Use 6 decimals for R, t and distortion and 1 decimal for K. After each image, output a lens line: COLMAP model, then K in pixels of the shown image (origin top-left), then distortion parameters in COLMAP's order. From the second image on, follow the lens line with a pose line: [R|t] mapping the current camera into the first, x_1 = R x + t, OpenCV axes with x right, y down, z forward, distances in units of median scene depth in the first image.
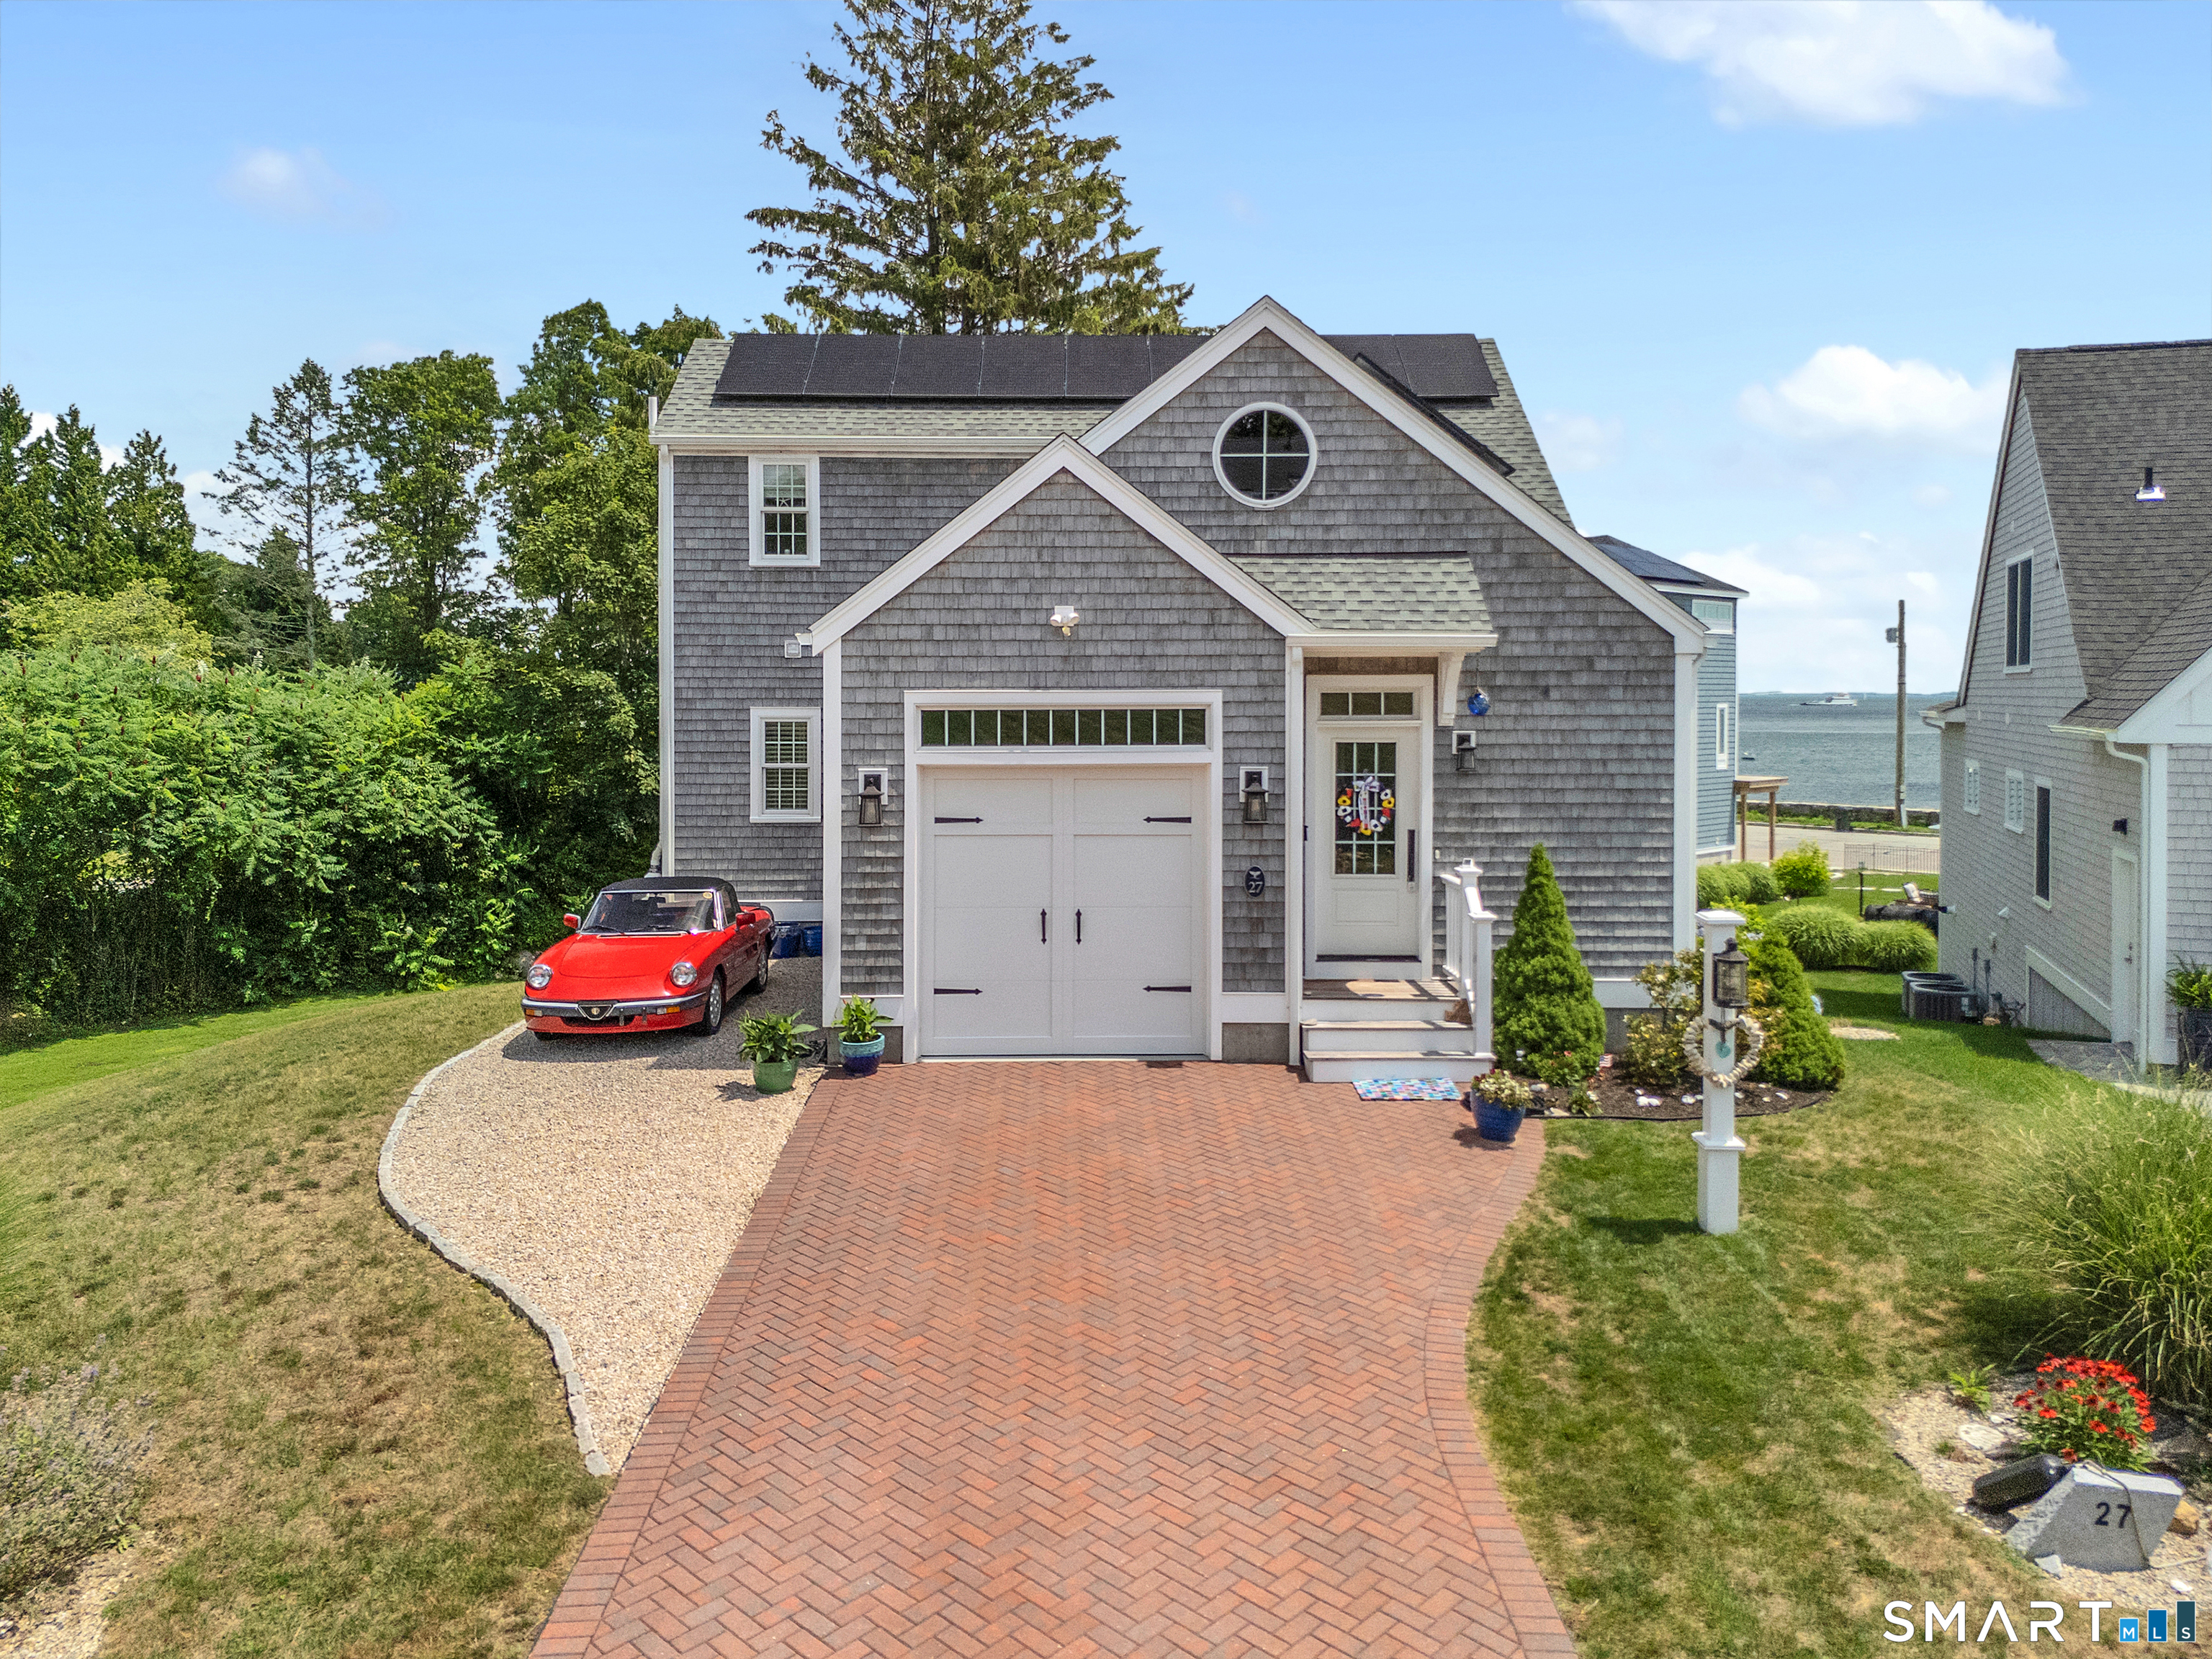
lens RADIAL K [[1660.2, 0, 1106.8], [0, 1660.2, 726.7], [0, 0, 1]] dist [0.069579, -0.000102]
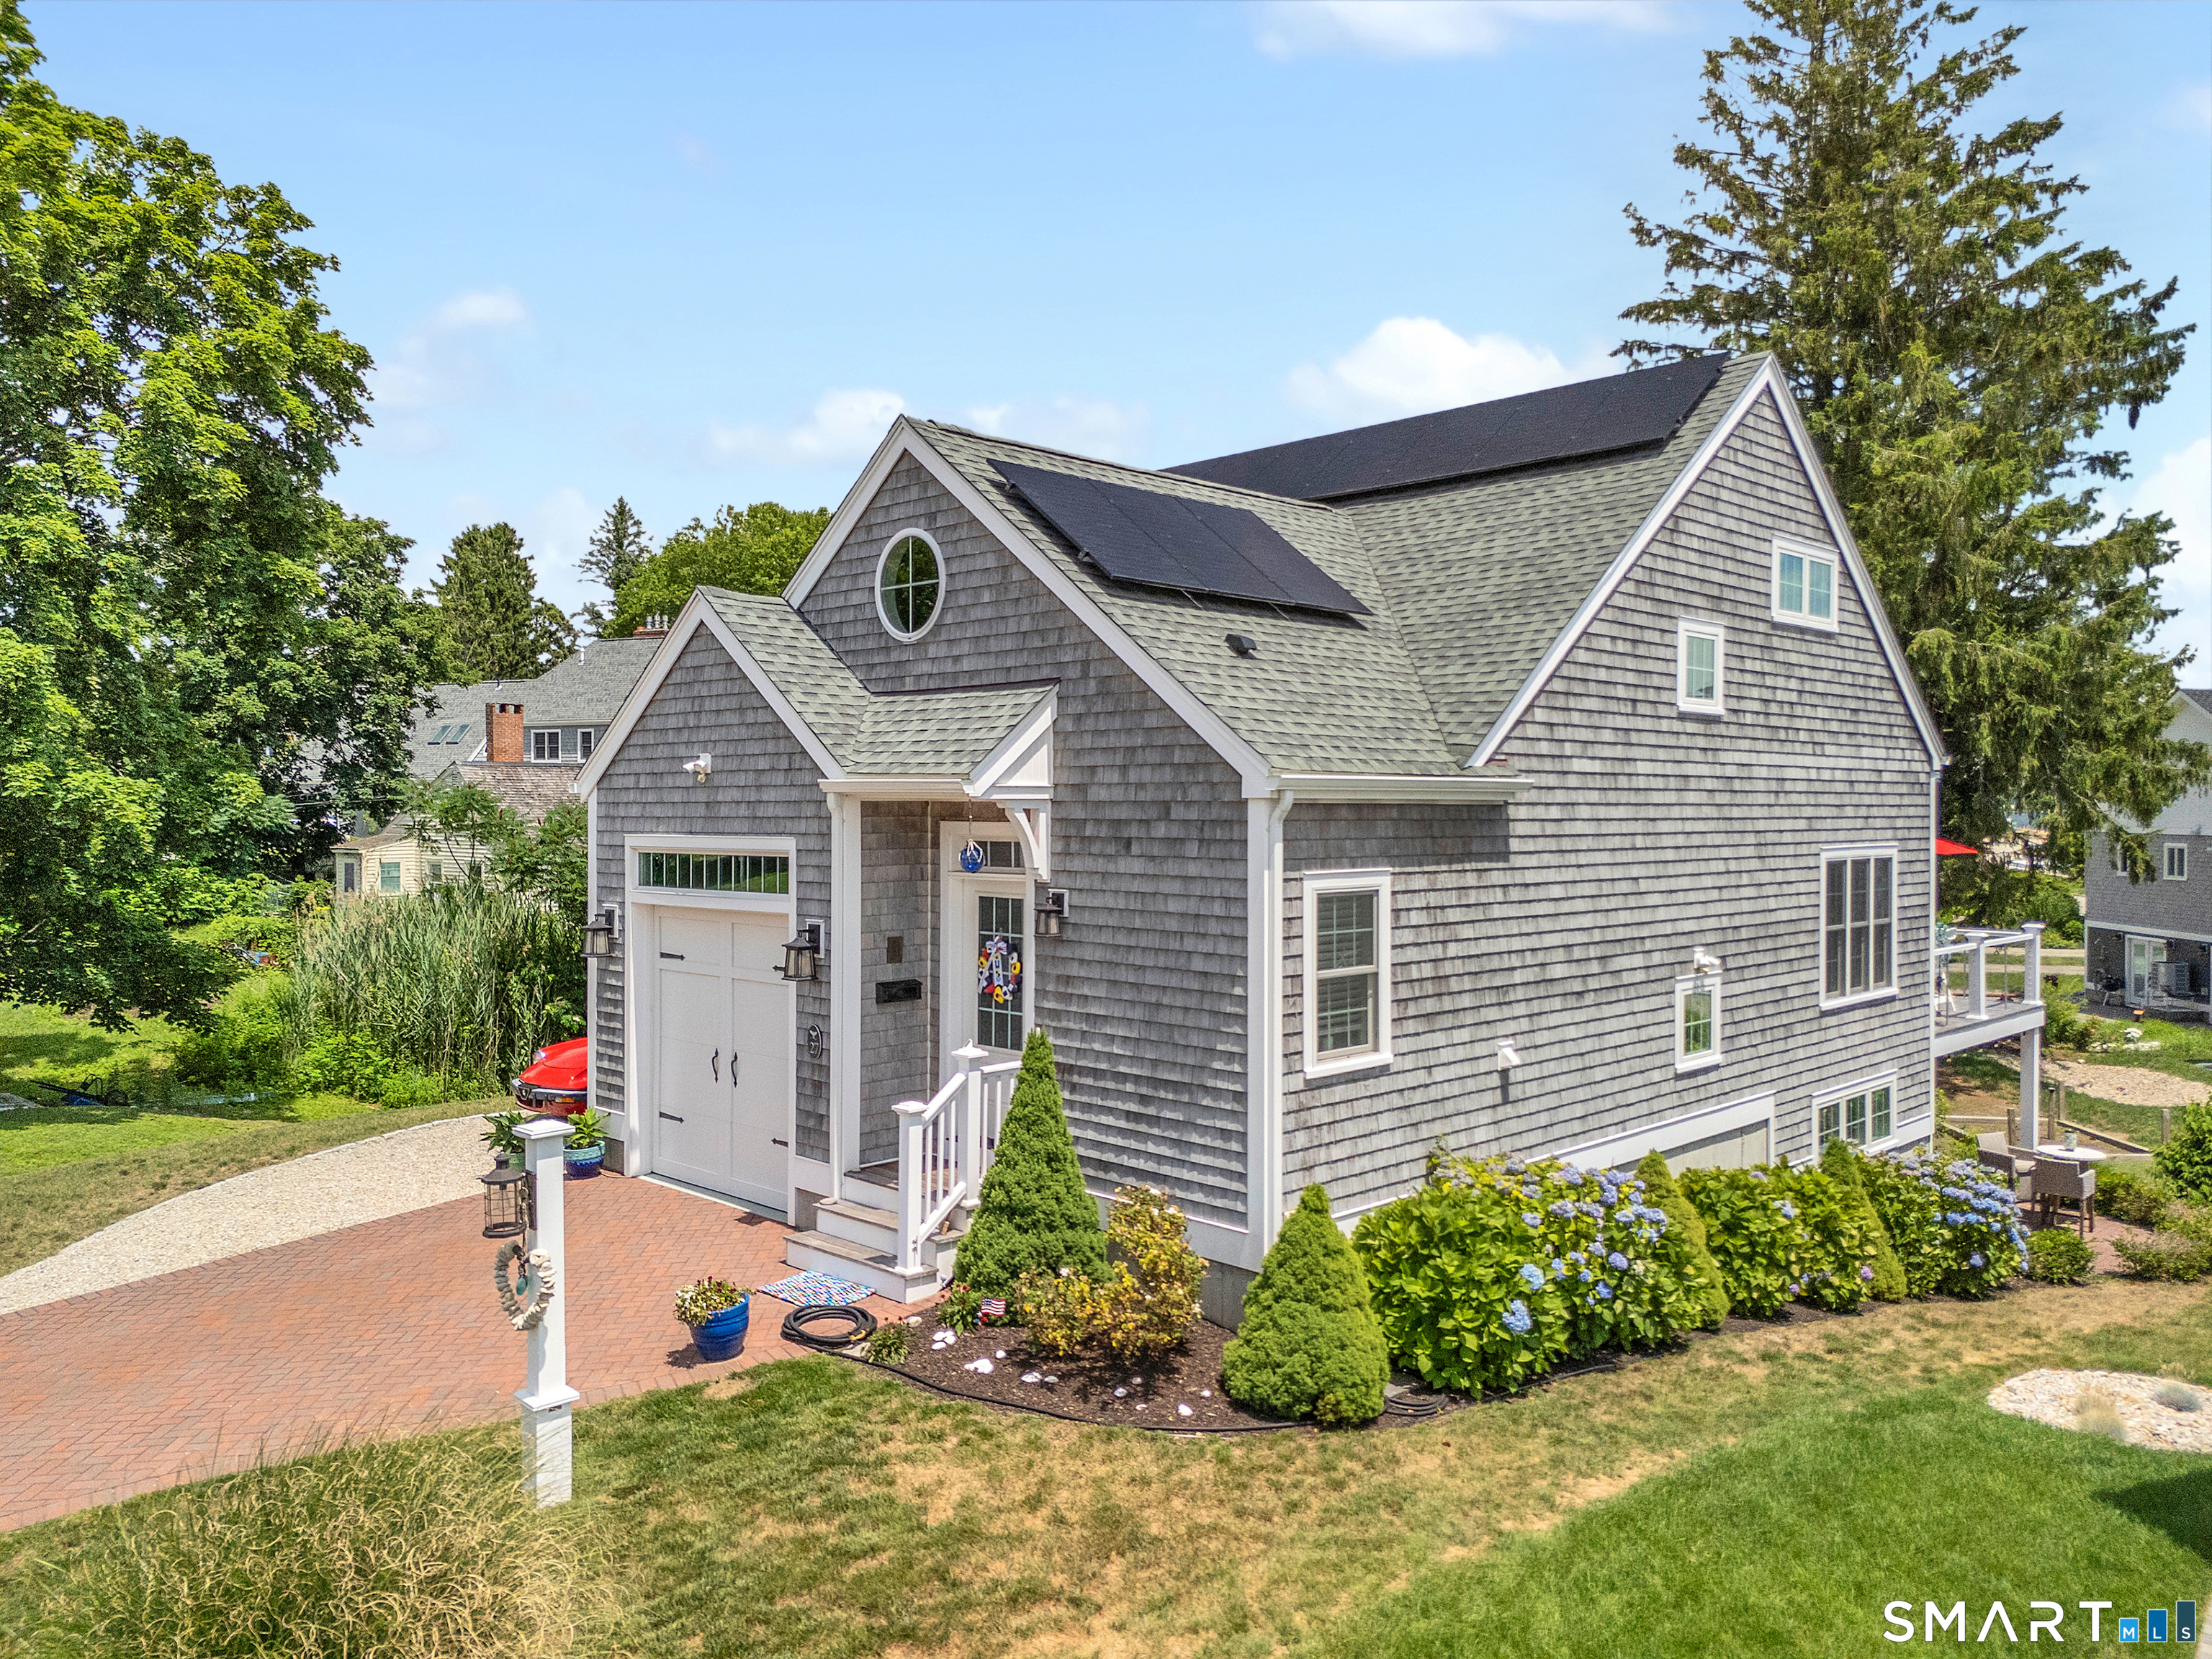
lens RADIAL K [[1589.2, 0, 1105.4], [0, 1589.2, 794.0], [0, 0, 1]] dist [0.065142, 0.000271]
pose [[0.720318, -0.002451, -0.693639, 0.791853], [-0.010211, 0.999848, -0.014136, -0.034747], [0.693569, 0.017265, 0.720184, 0.435984]]
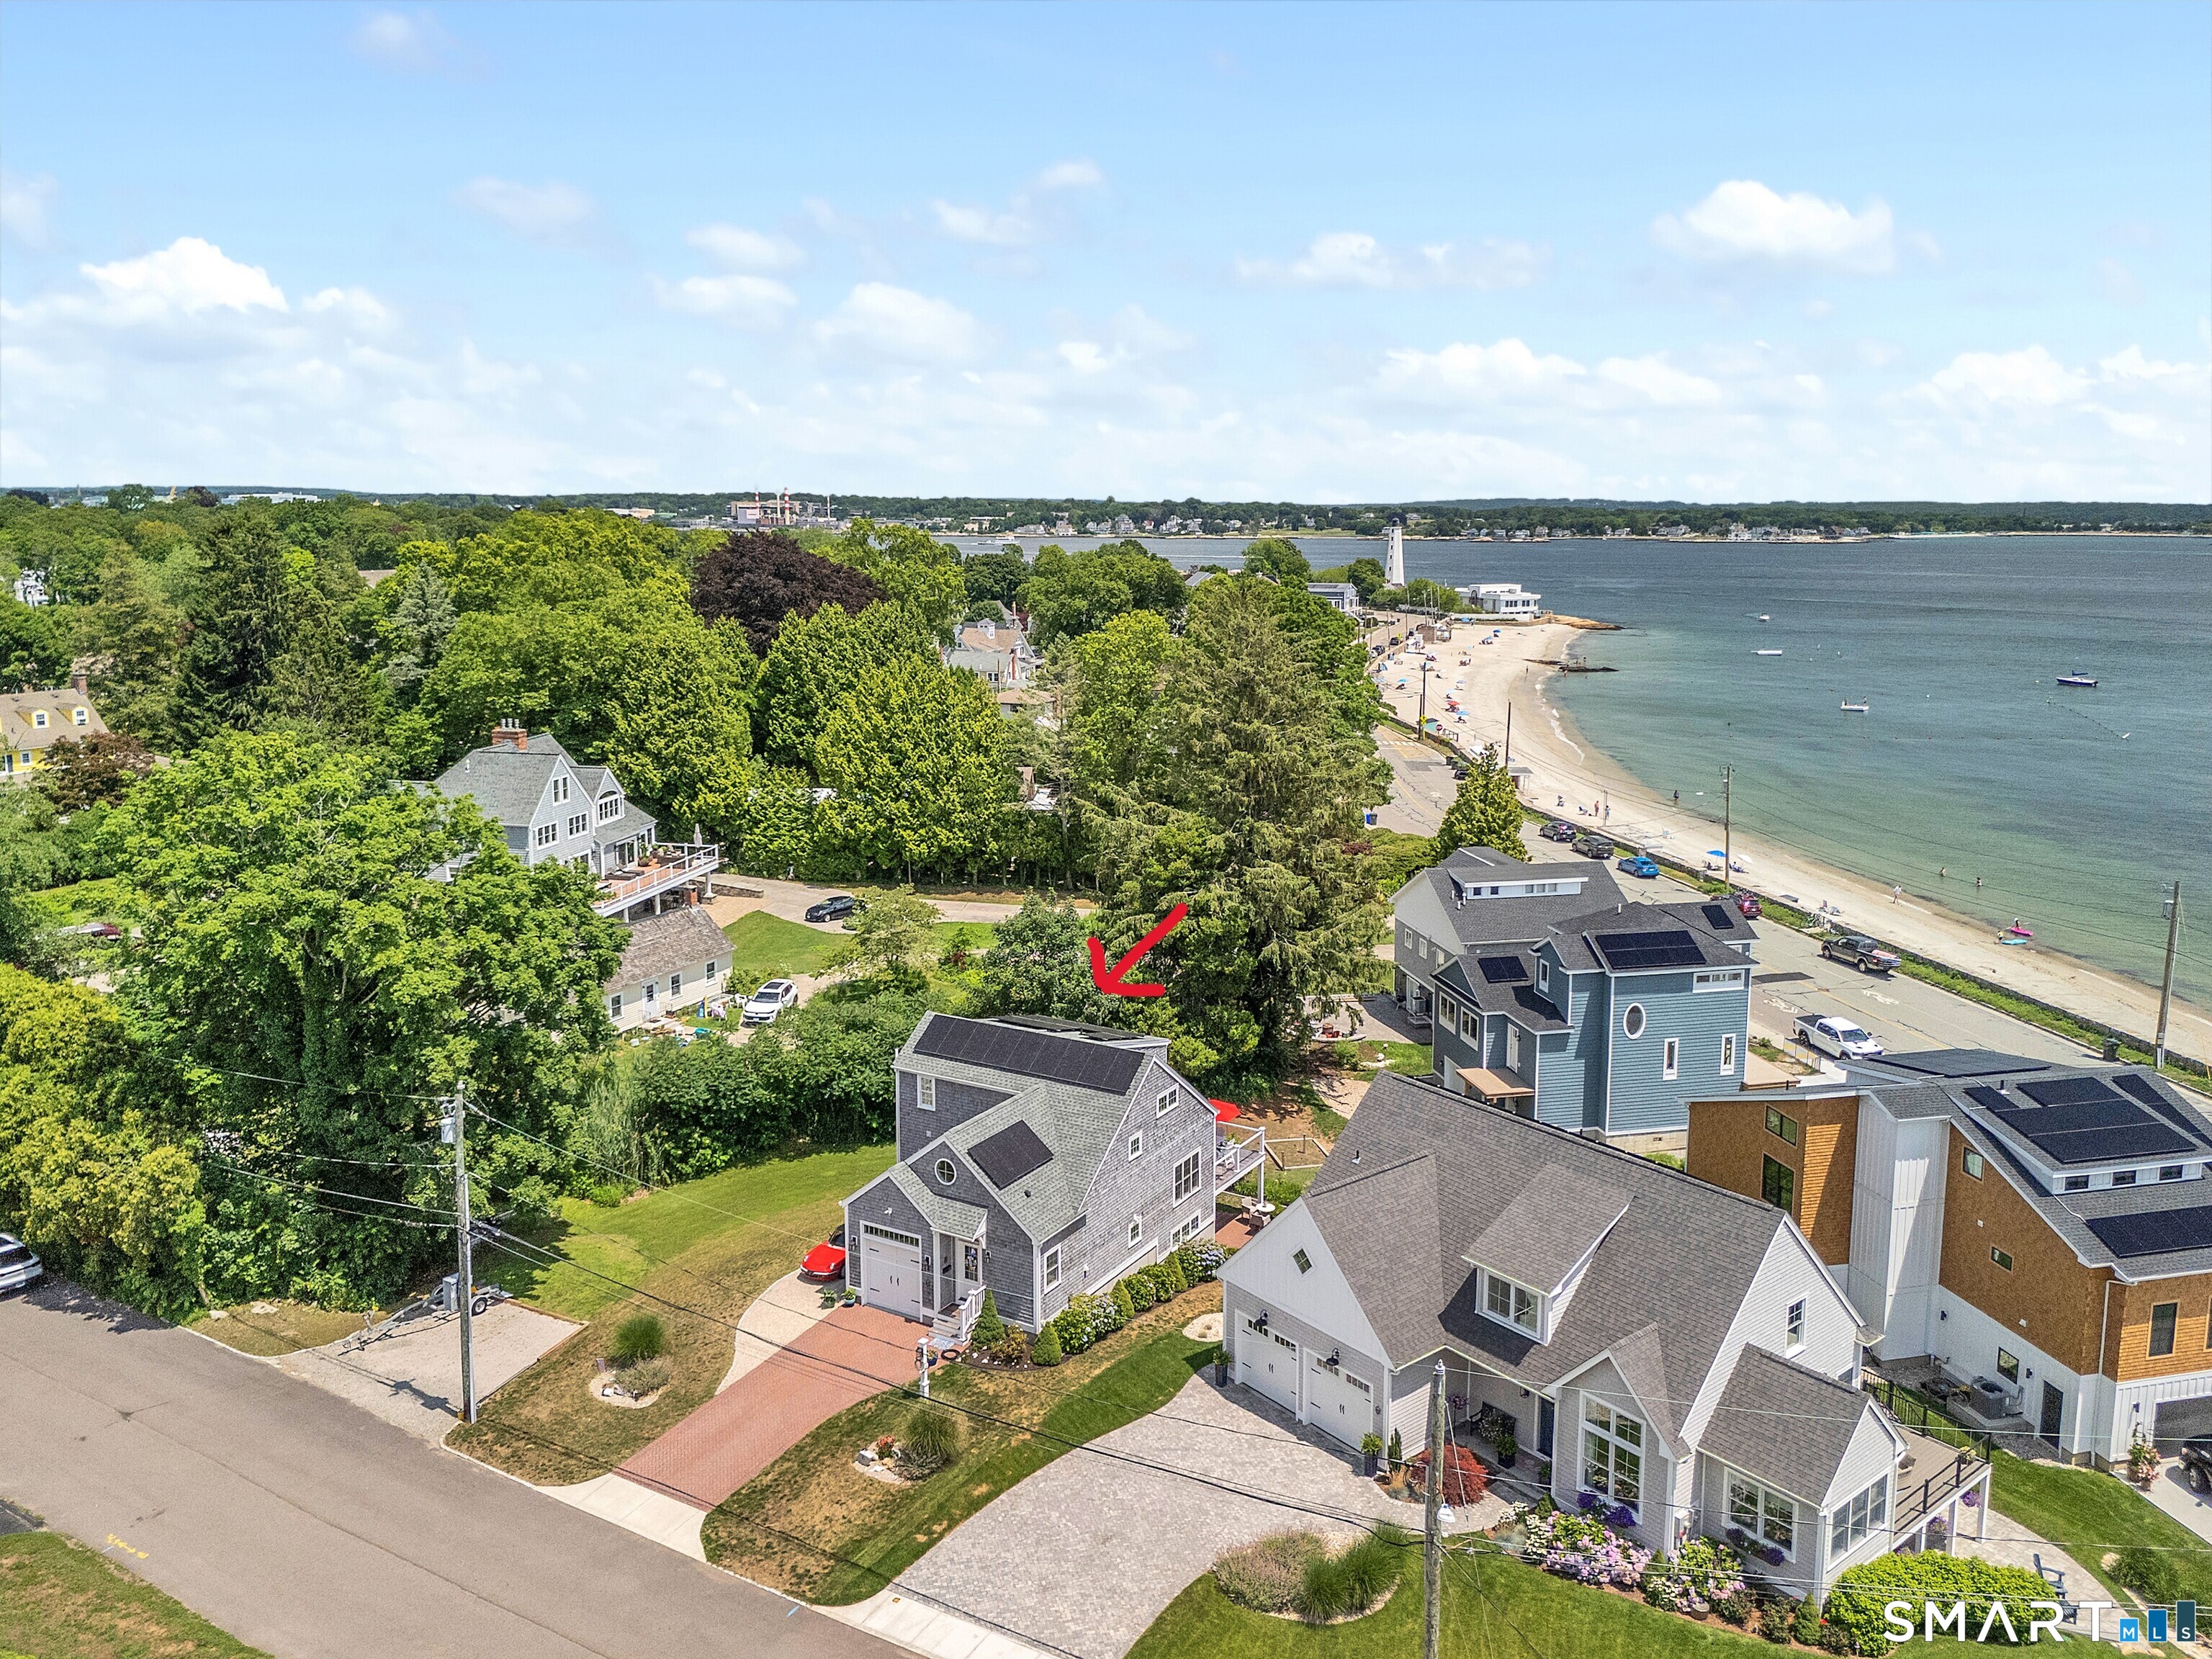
lens RADIAL K [[1589.2, 0, 1105.4], [0, 1589.2, 794.0], [0, 0, 1]] dist [0.065142, 0.000271]
pose [[0.860072, 0.084455, -0.503135, 2.199528], [-0.008514, 0.988442, 0.151363, -1.590559], [0.510102, -0.125899, 0.850850, -1.846687]]
